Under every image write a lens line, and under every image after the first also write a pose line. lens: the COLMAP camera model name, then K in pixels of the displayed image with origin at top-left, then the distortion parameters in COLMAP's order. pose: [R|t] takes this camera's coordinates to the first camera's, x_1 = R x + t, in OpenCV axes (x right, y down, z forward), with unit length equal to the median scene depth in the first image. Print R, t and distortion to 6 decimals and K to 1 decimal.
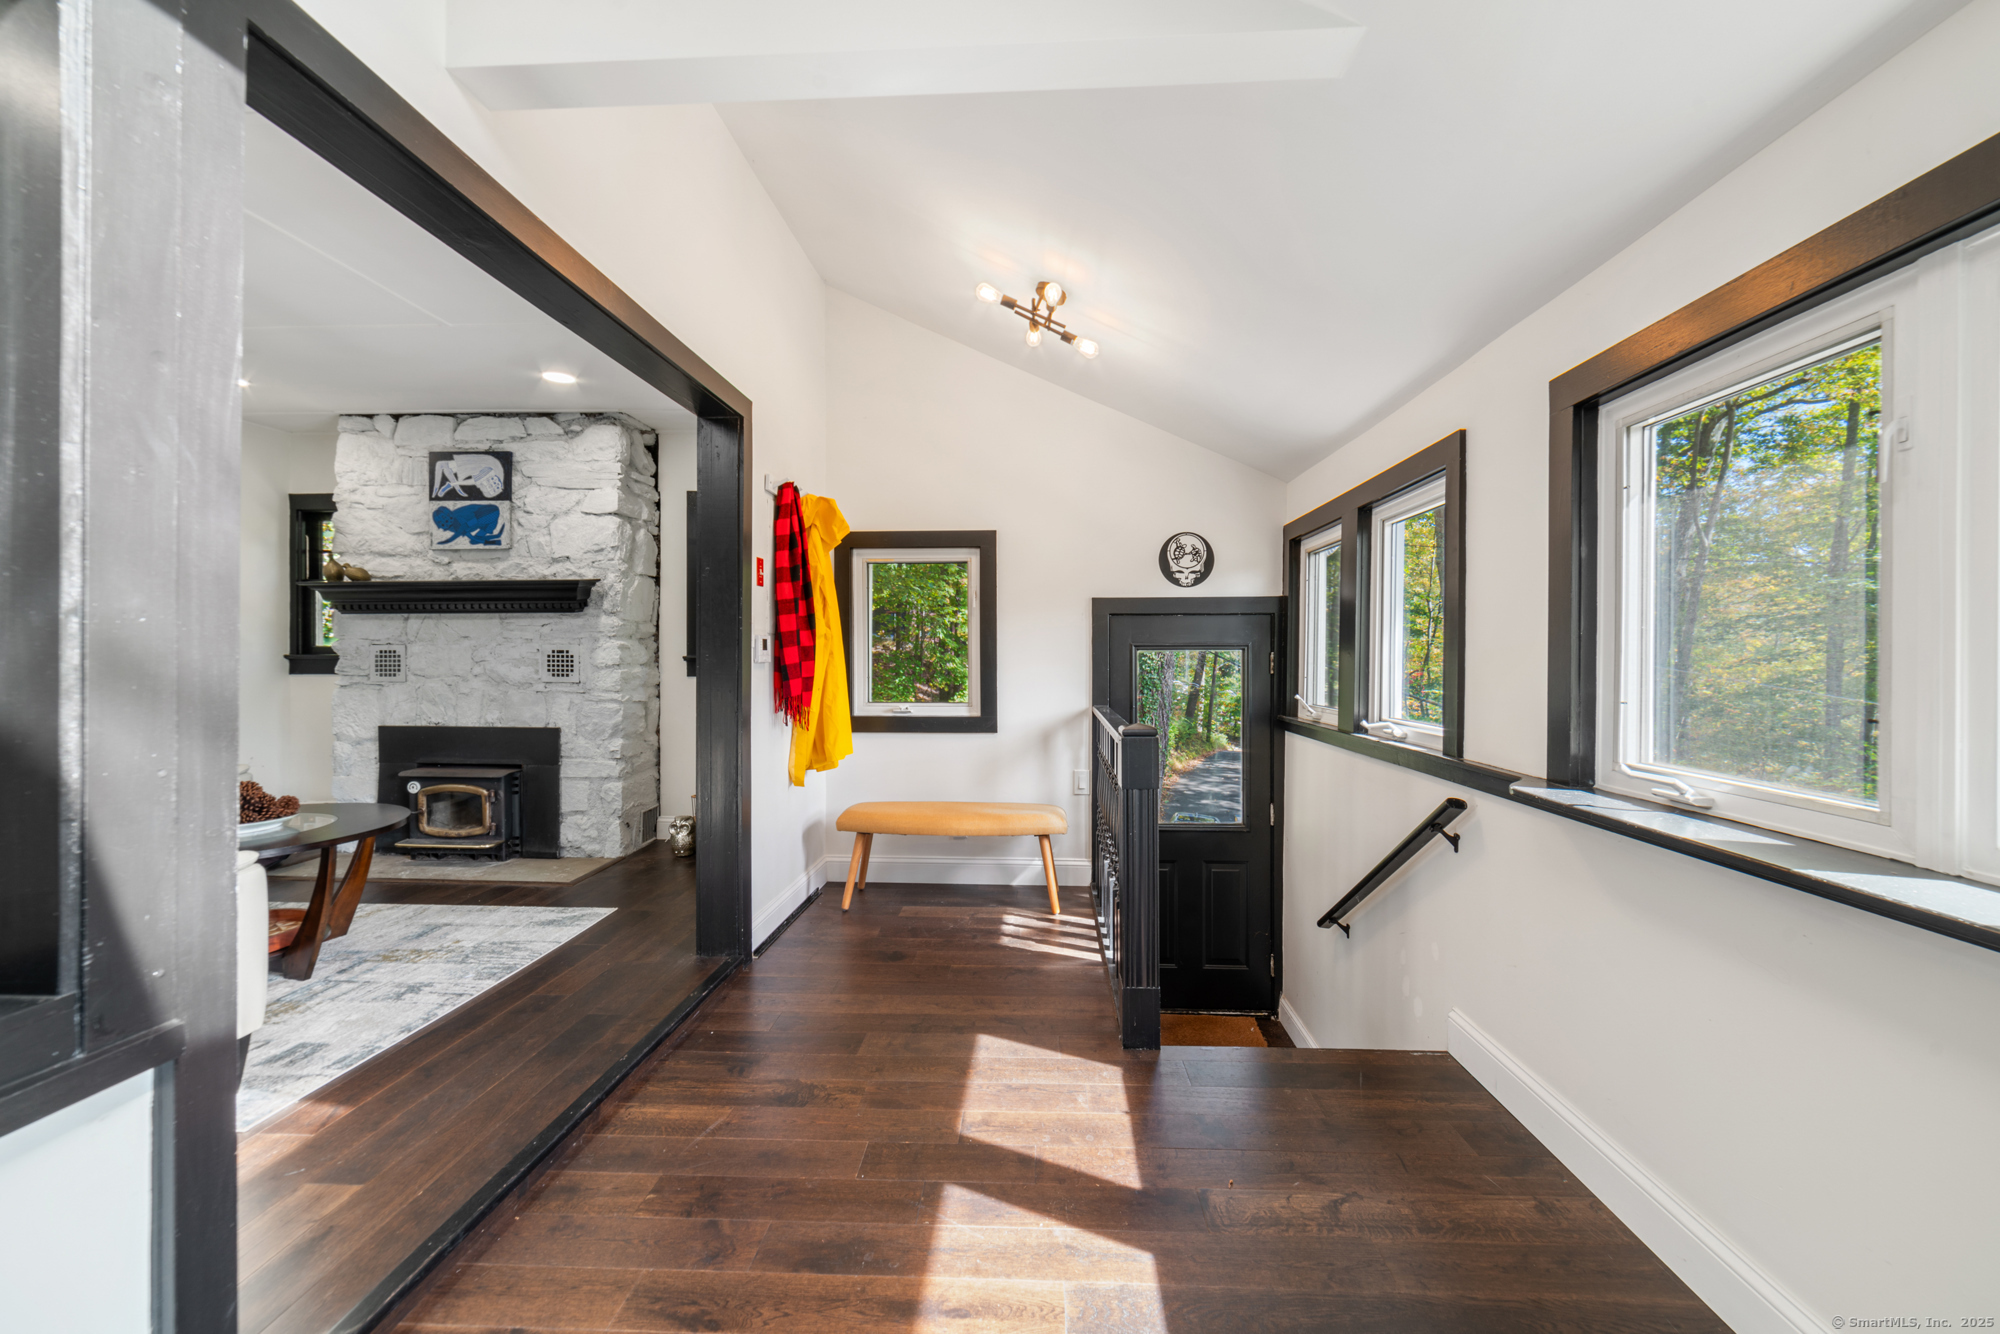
lens RADIAL K [[774.5, 0, 1000.0], [0, 774.5, 667.0], [0, 0, 1]] dist [-0.000562, 0.000318]
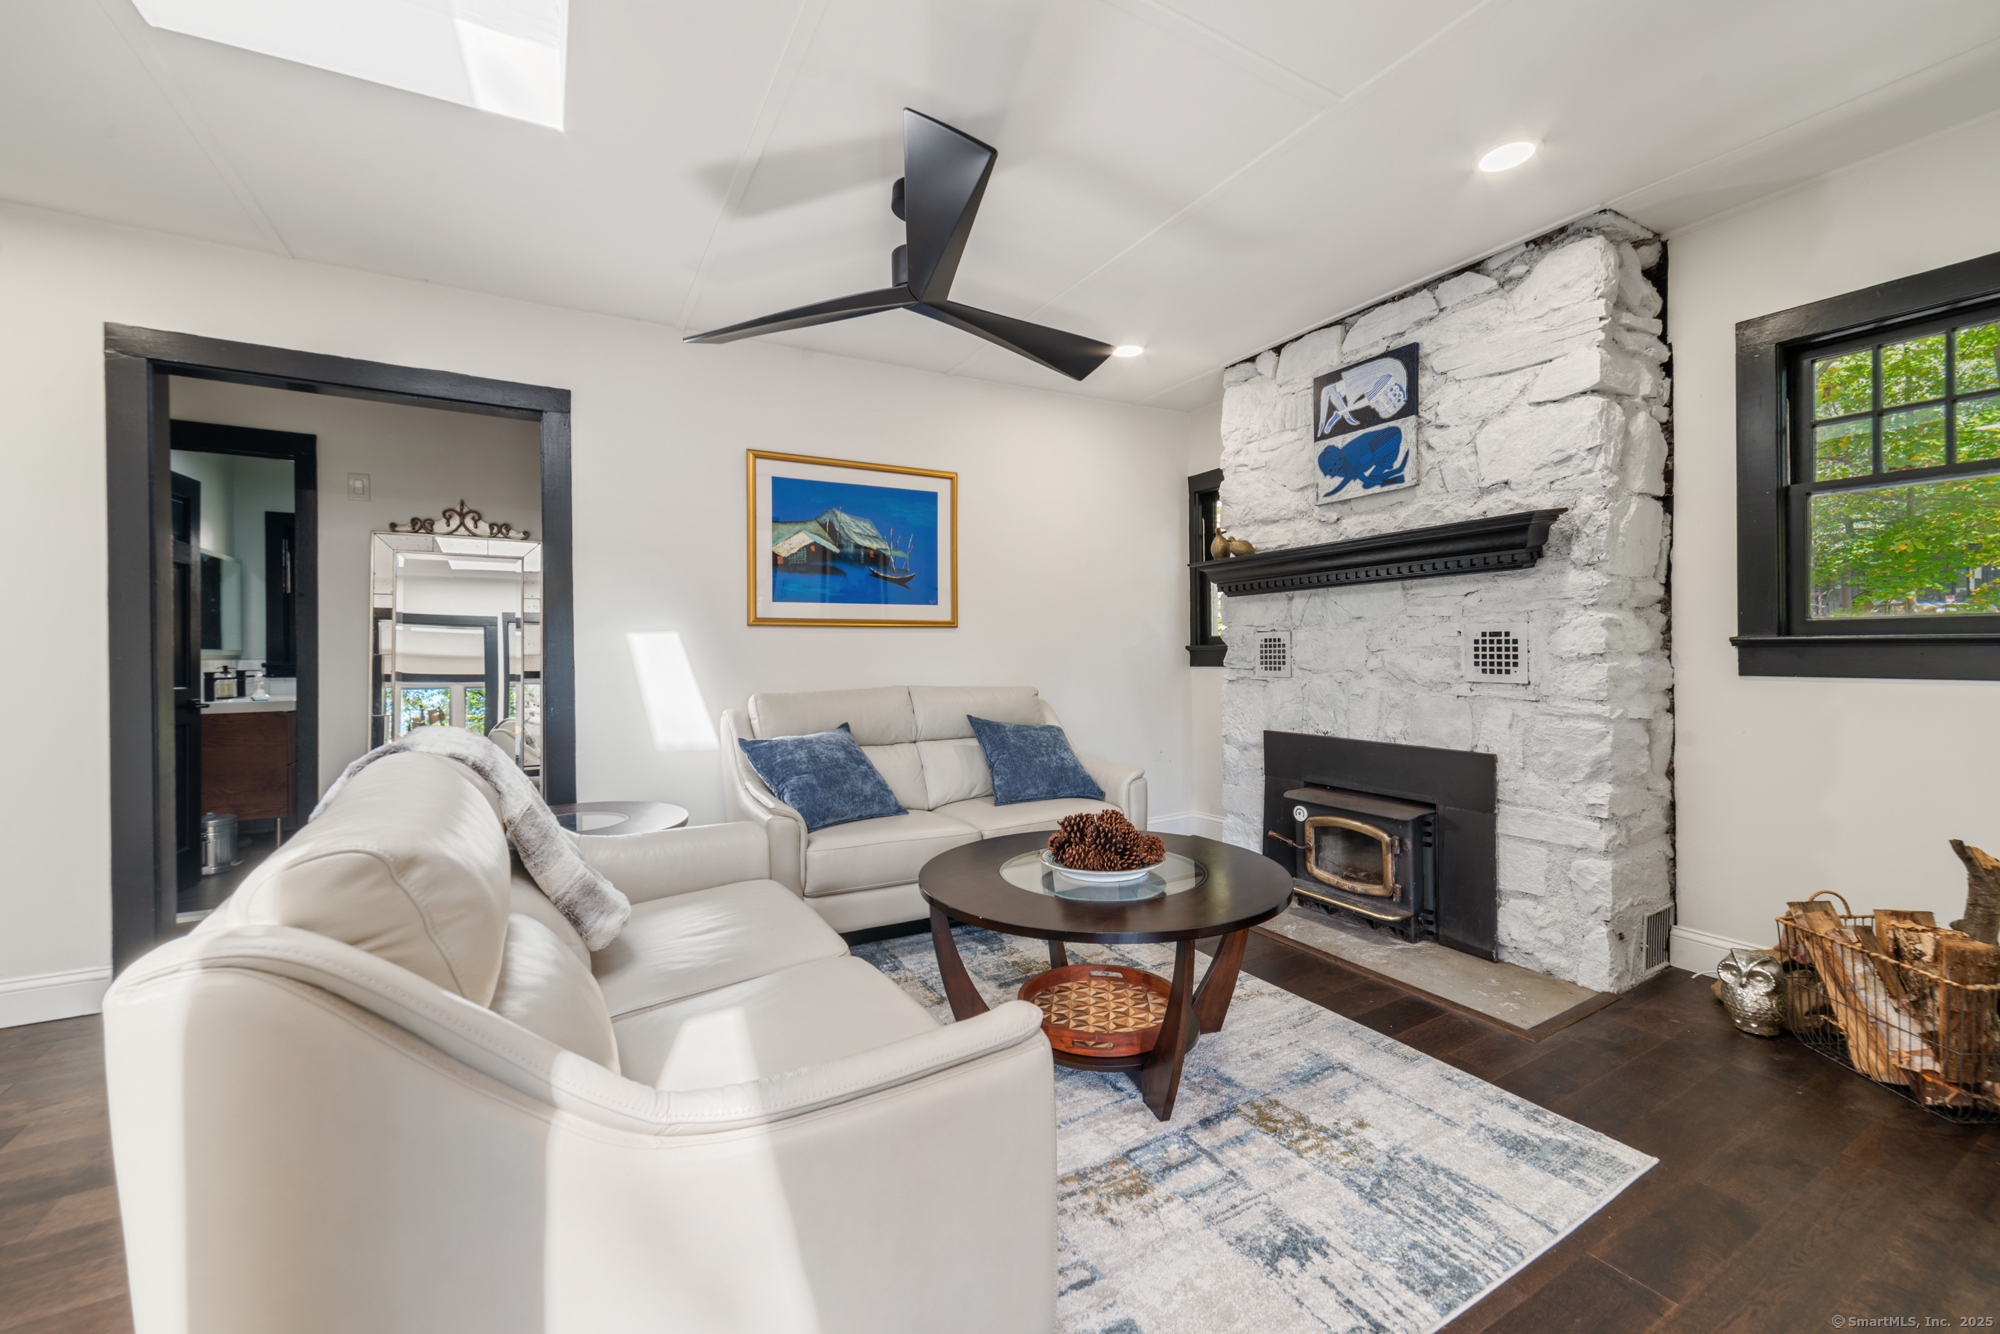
lens RADIAL K [[834.0, 0, 995.0], [0, 834.0, 649.8], [0, 0, 1]] dist [0.000159, 0.000484]
pose [[0.537789, -0.010660, -0.843012, -0.213372], [0.005194, 0.999943, -0.009331, -0.002819], [0.843064, 0.000640, 0.537814, 0.289761]]
